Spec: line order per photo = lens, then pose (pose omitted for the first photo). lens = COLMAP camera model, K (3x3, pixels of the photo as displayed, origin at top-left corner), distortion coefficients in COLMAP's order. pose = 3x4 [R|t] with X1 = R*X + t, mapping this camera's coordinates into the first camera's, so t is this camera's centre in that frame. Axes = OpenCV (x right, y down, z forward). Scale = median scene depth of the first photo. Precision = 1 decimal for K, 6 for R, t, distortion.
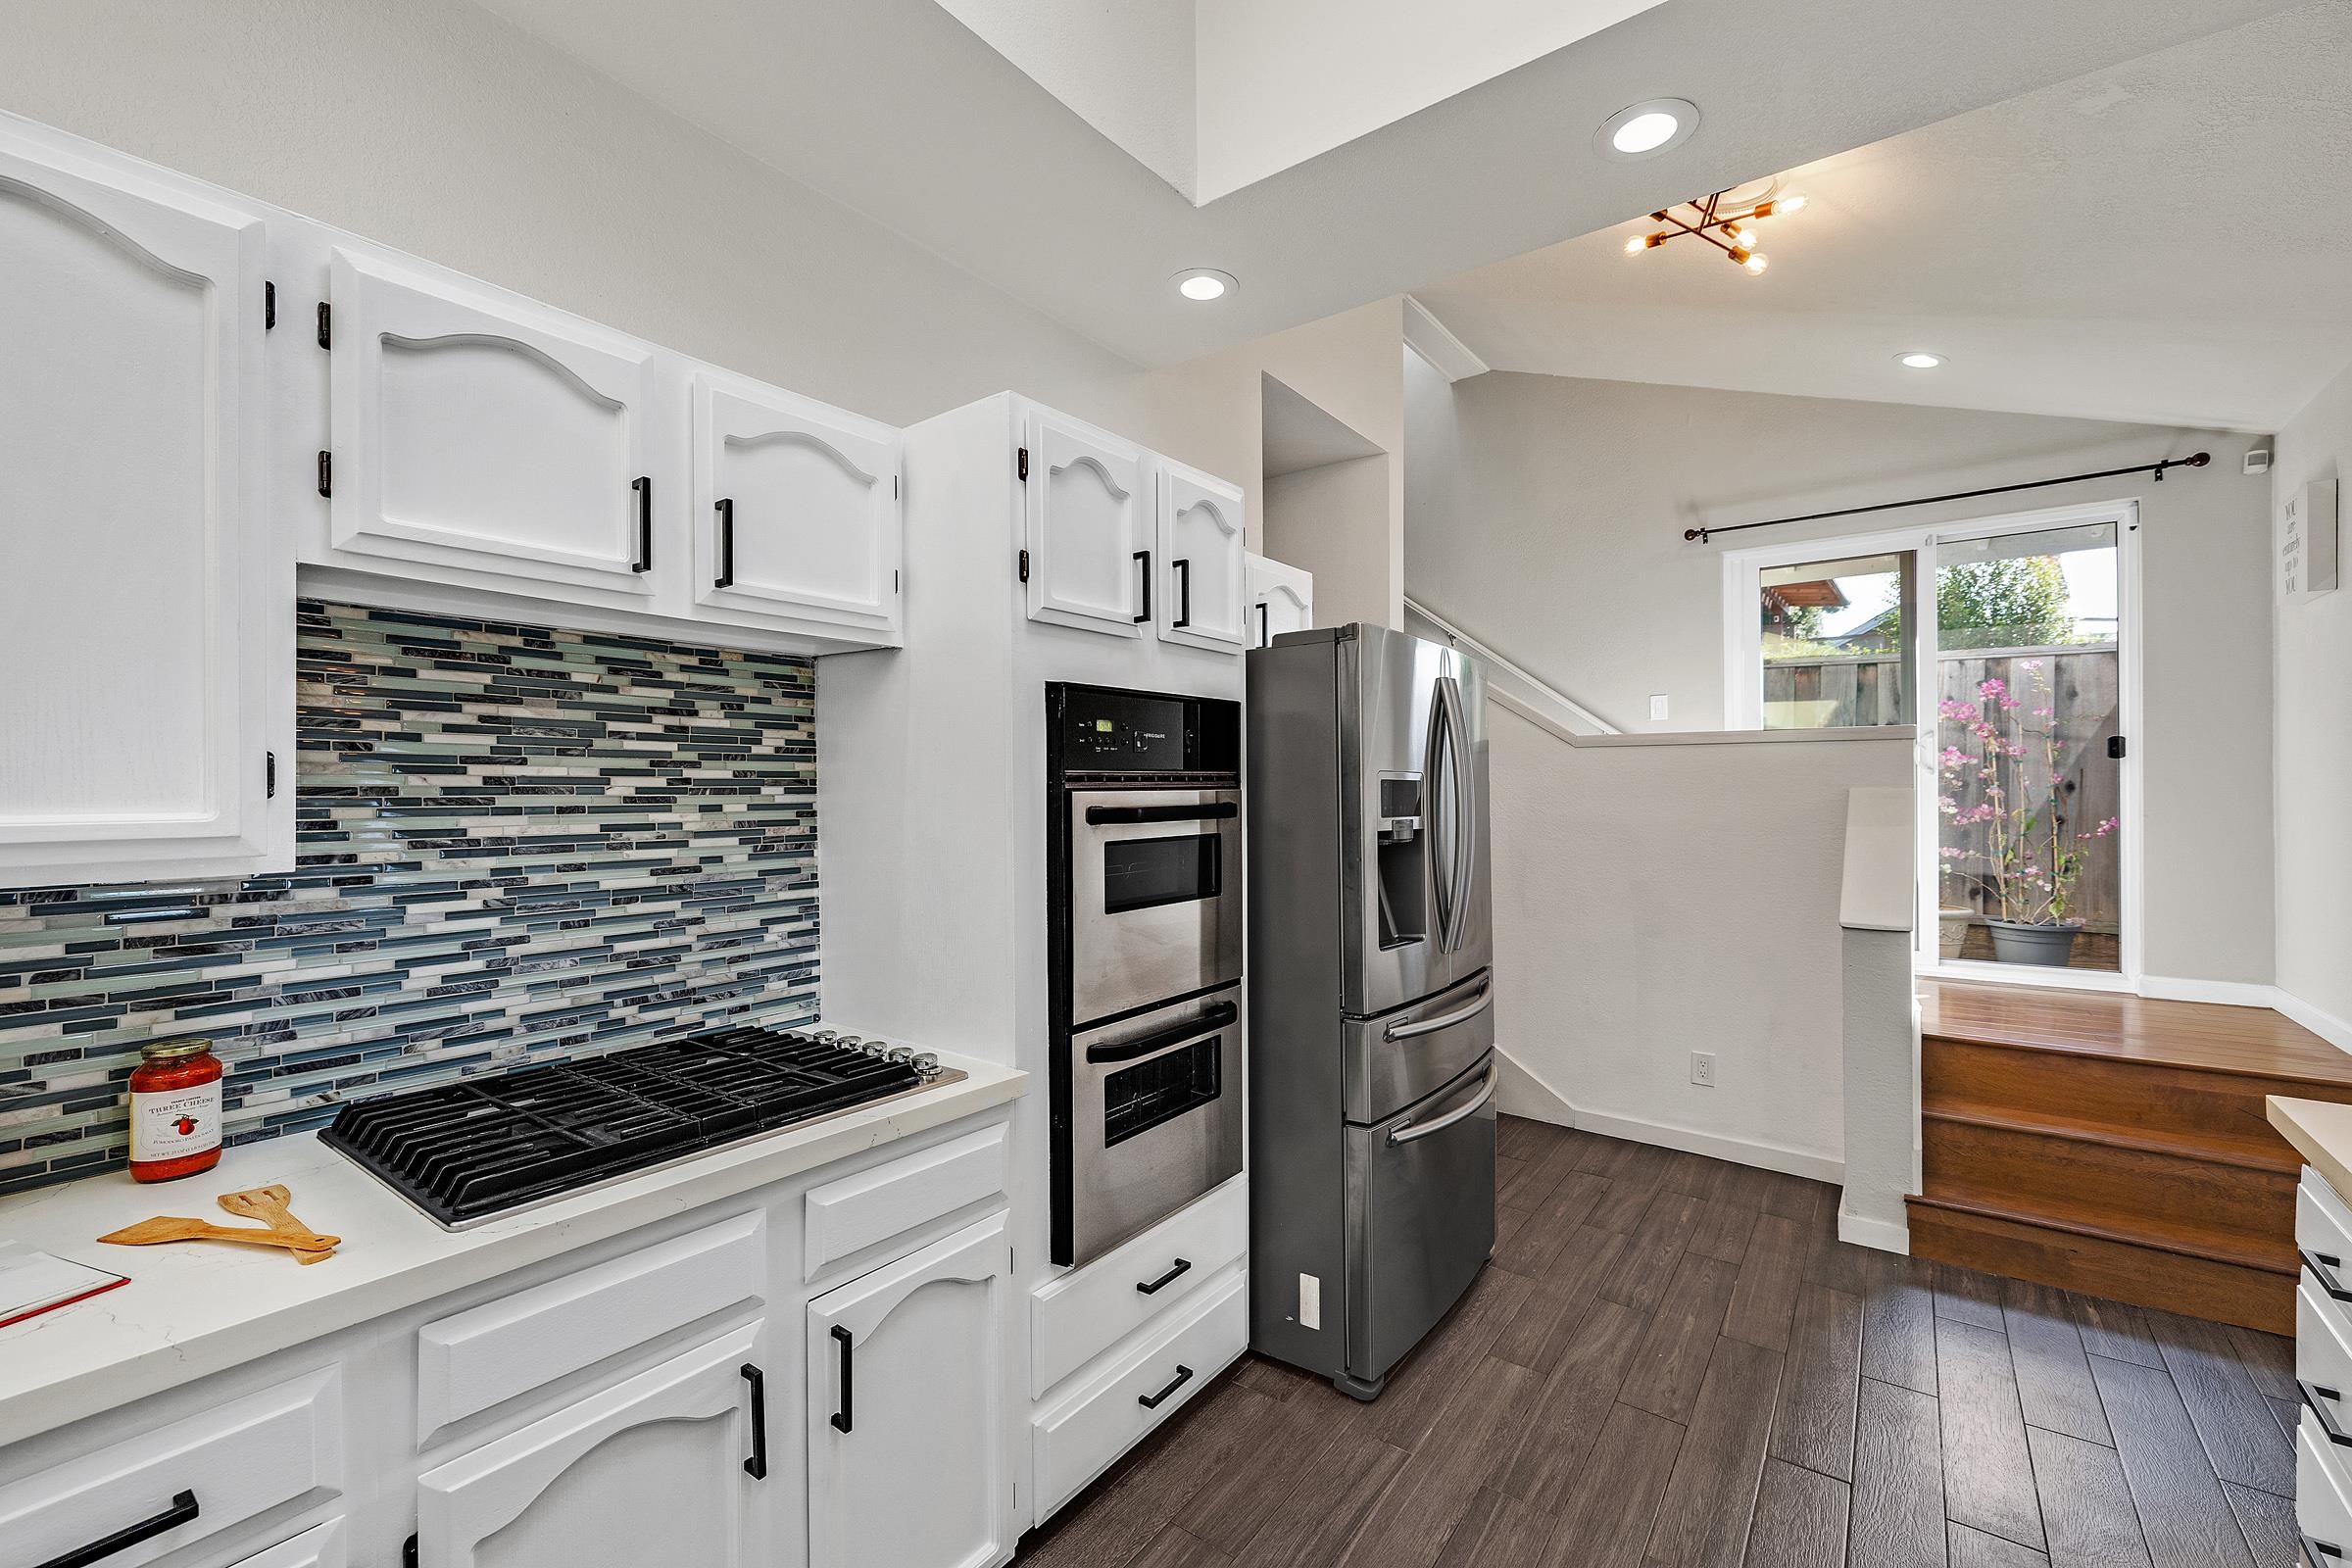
lens RADIAL K [[980.3, 0, 1182.3], [0, 980.3, 787.3], [0, 0, 1]] dist [-0.002604, 0.000573]
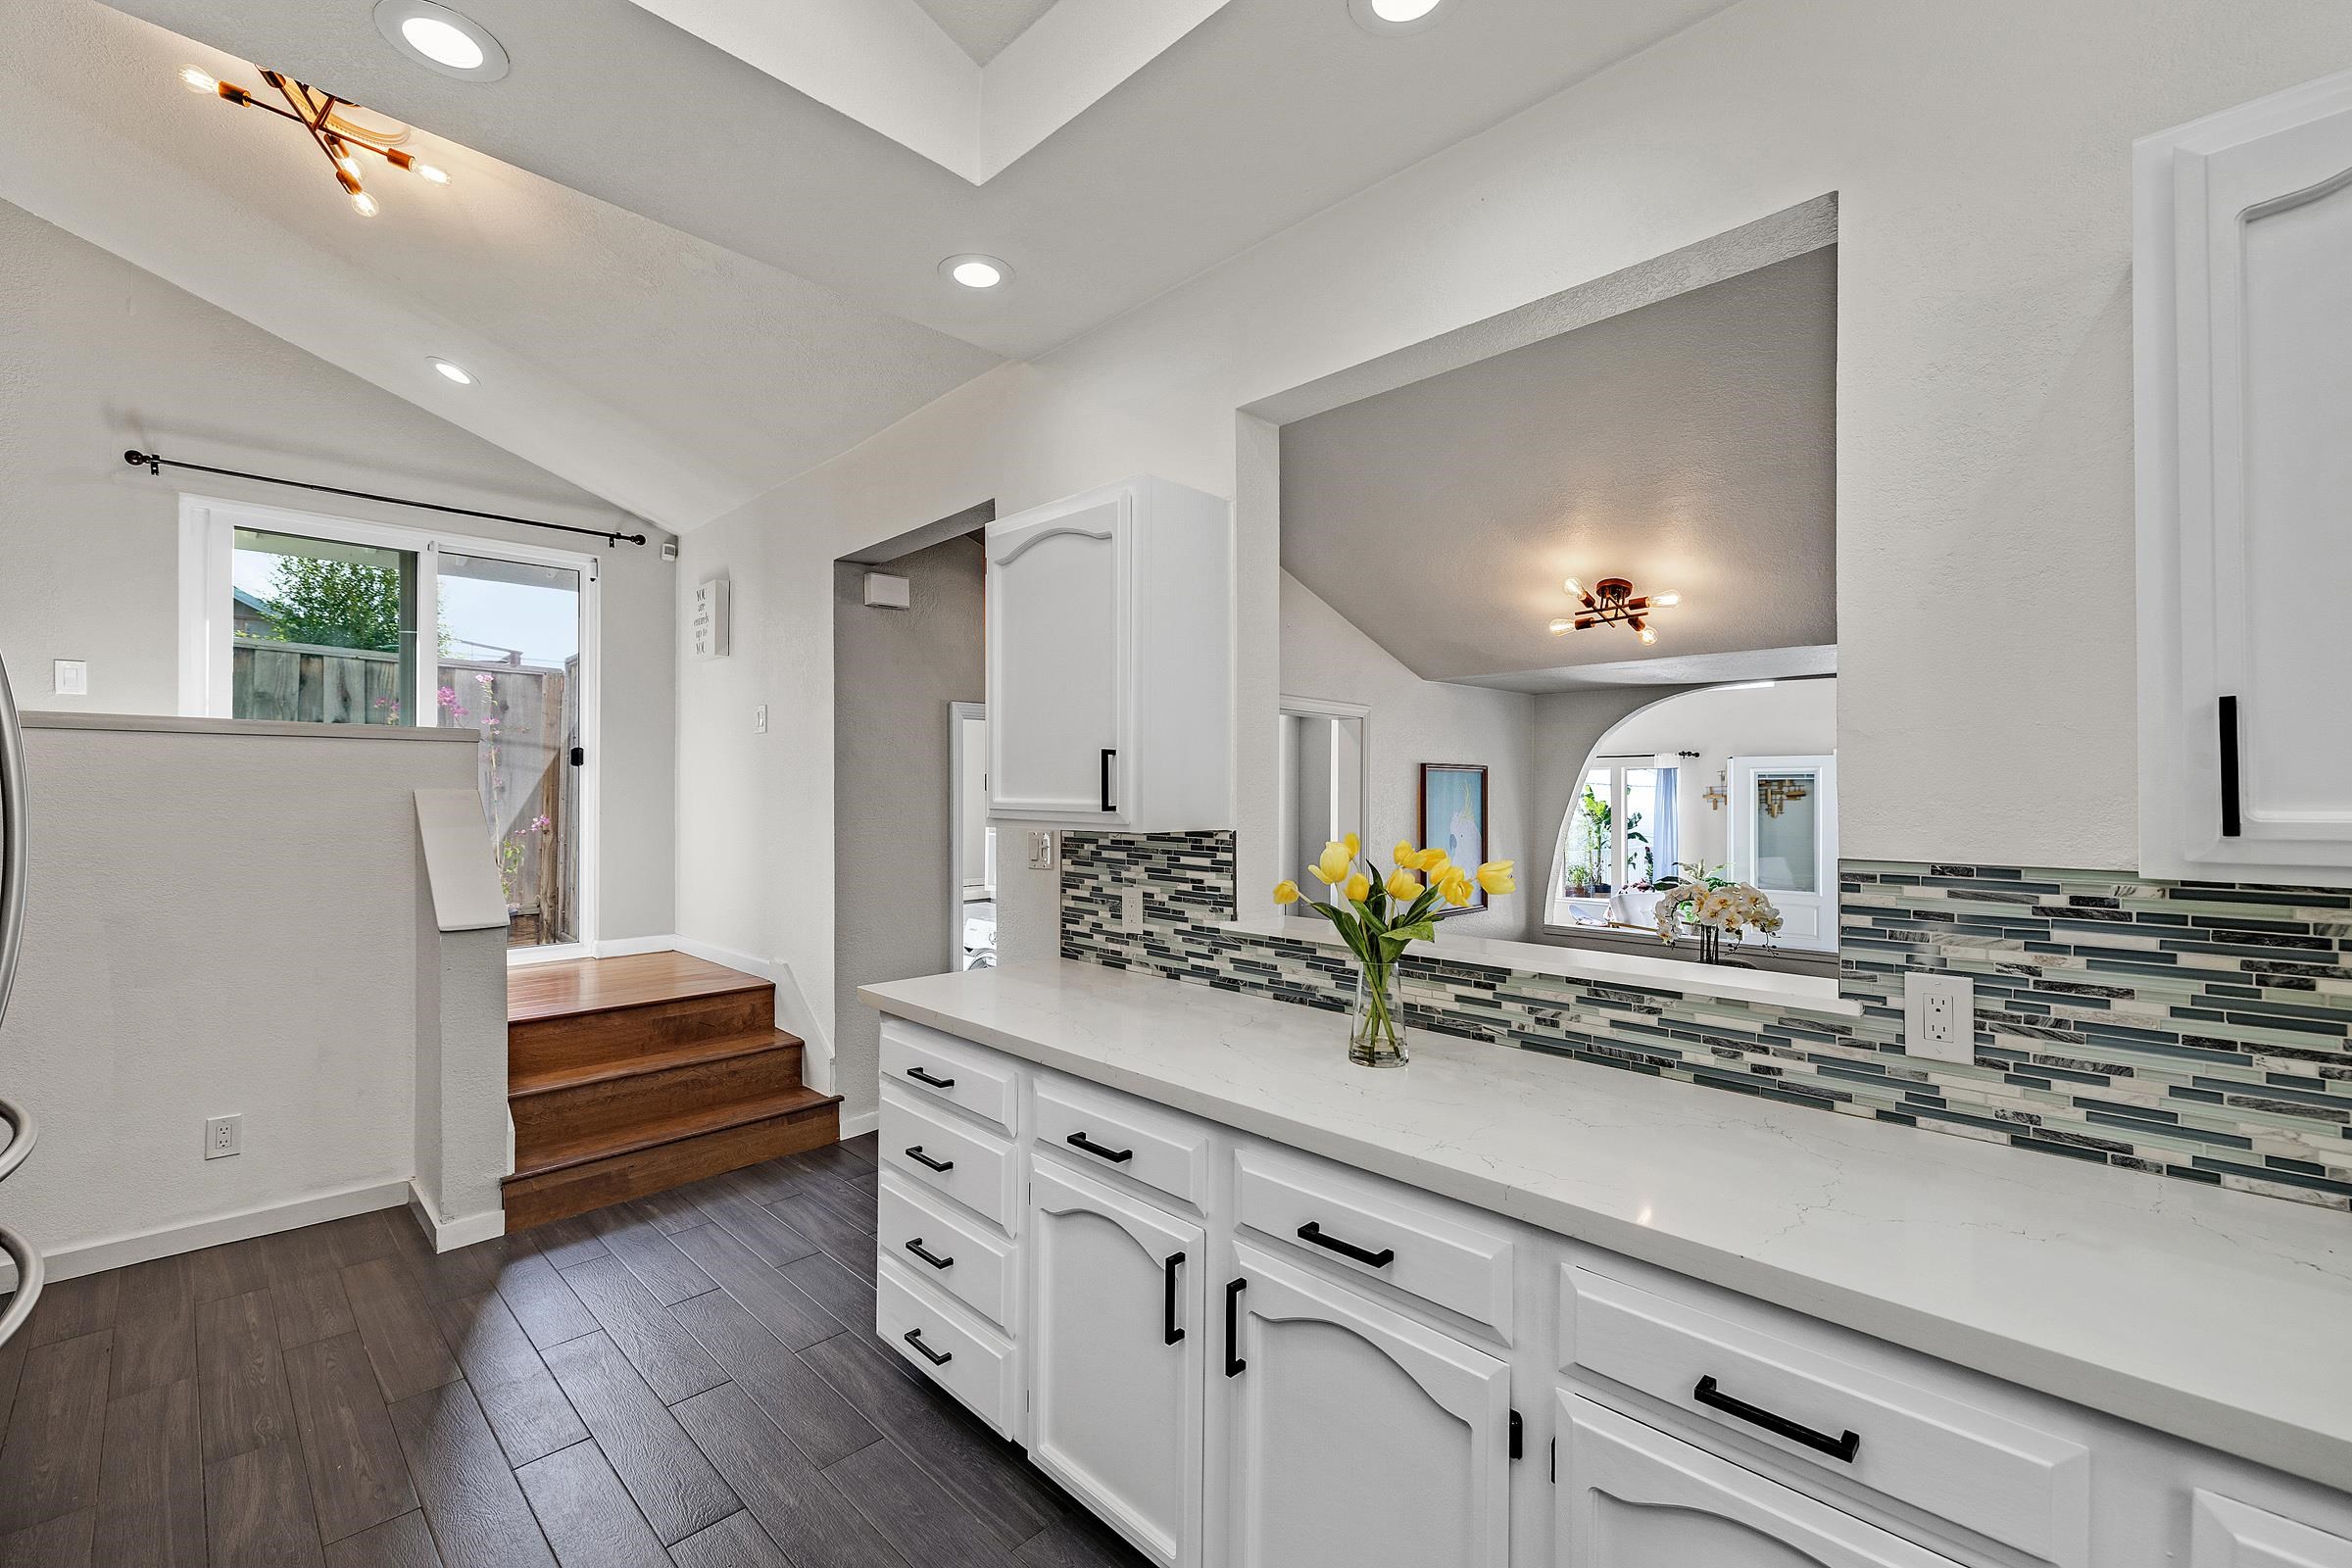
lens RADIAL K [[965.9, 0, 1176.0], [0, 965.9, 784.0], [0, 0, 1]] dist [0.000941, 0.000059]
pose [[0.142215, 0.010195, 0.989783, -0.181405], [-0.004577, 0.999943, -0.009642, 0.001762], [-0.989825, -0.003159, 0.142254, 0.138522]]
